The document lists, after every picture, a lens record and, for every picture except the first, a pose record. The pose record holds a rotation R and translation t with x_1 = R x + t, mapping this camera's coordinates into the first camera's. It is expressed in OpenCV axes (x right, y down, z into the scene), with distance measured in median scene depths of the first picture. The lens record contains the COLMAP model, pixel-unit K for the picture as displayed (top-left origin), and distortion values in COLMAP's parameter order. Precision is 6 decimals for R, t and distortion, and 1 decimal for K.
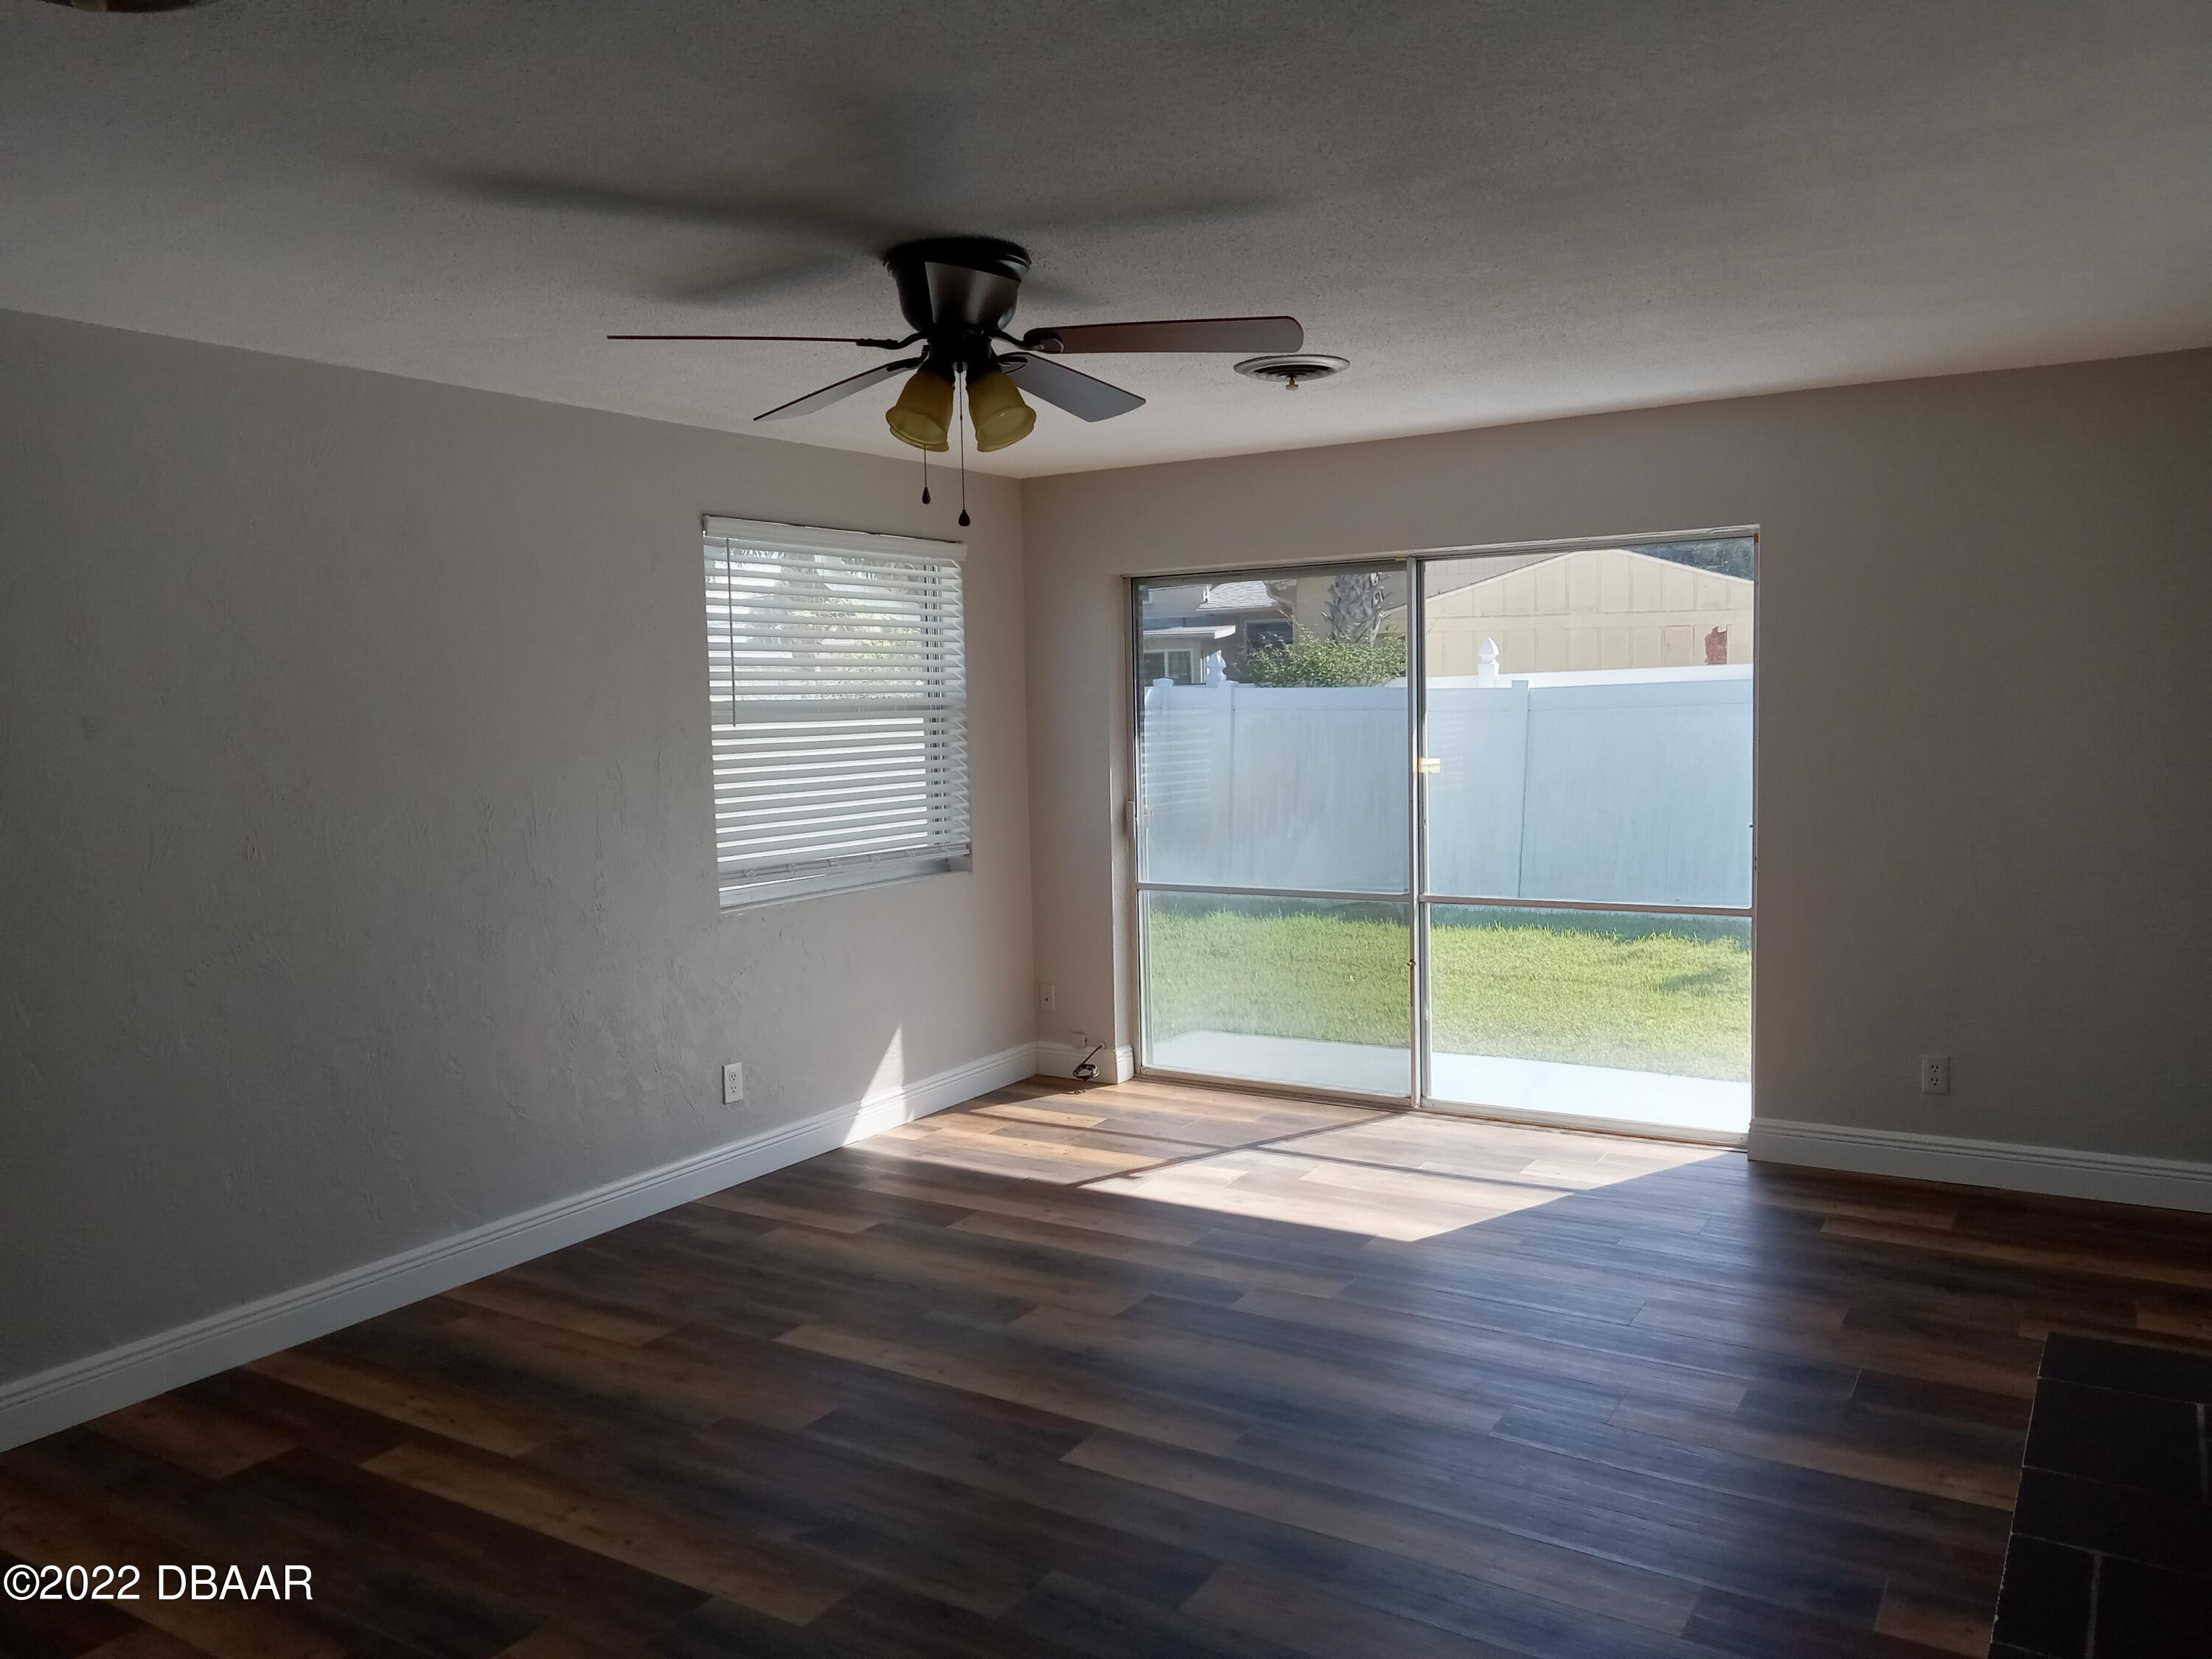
lens RADIAL K [[1654.5, 0, 1099.9], [0, 1654.5, 832.2], [0, 0, 1]] dist [0.003284, -0.003055]
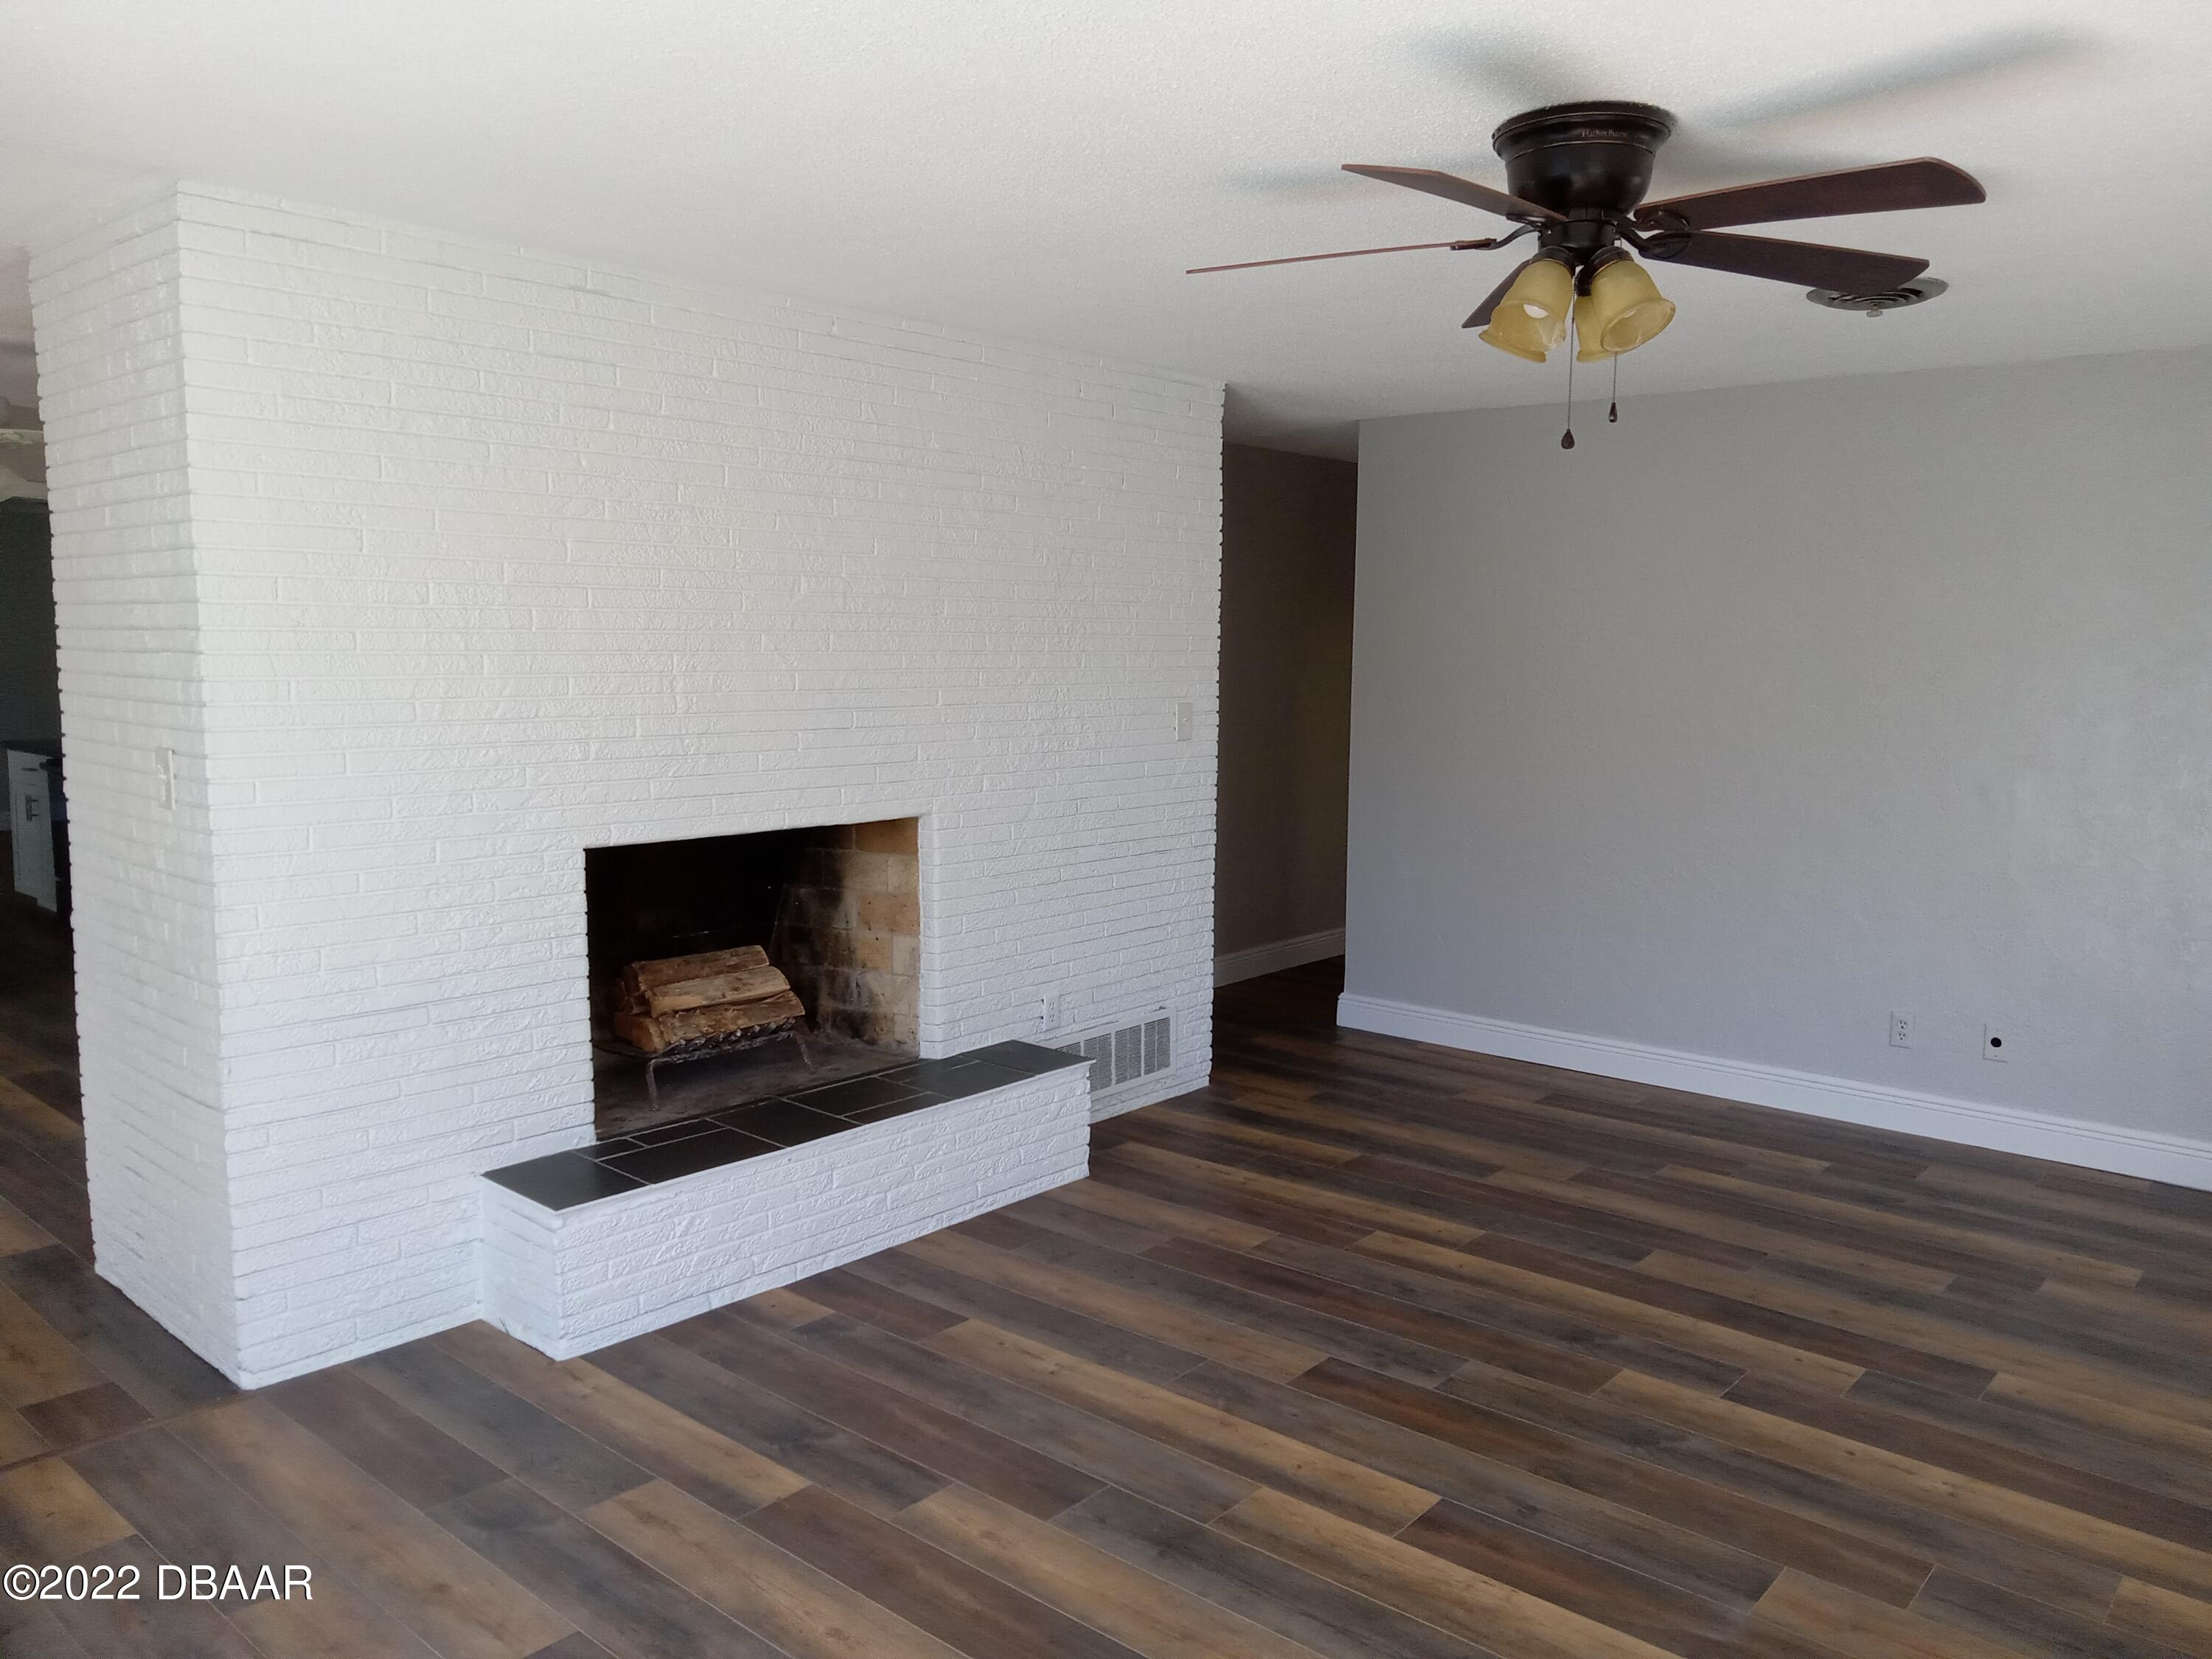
lens RADIAL K [[1654.5, 0, 1099.9], [0, 1654.5, 832.2], [0, 0, 1]] dist [0.003284, -0.003055]
pose [[-0.988082, -0.008628, 0.153685, 0.025082], [0.021032, 0.981496, 0.190324, -0.158417], [-0.152484, 0.191288, -0.969617, 1.925737]]
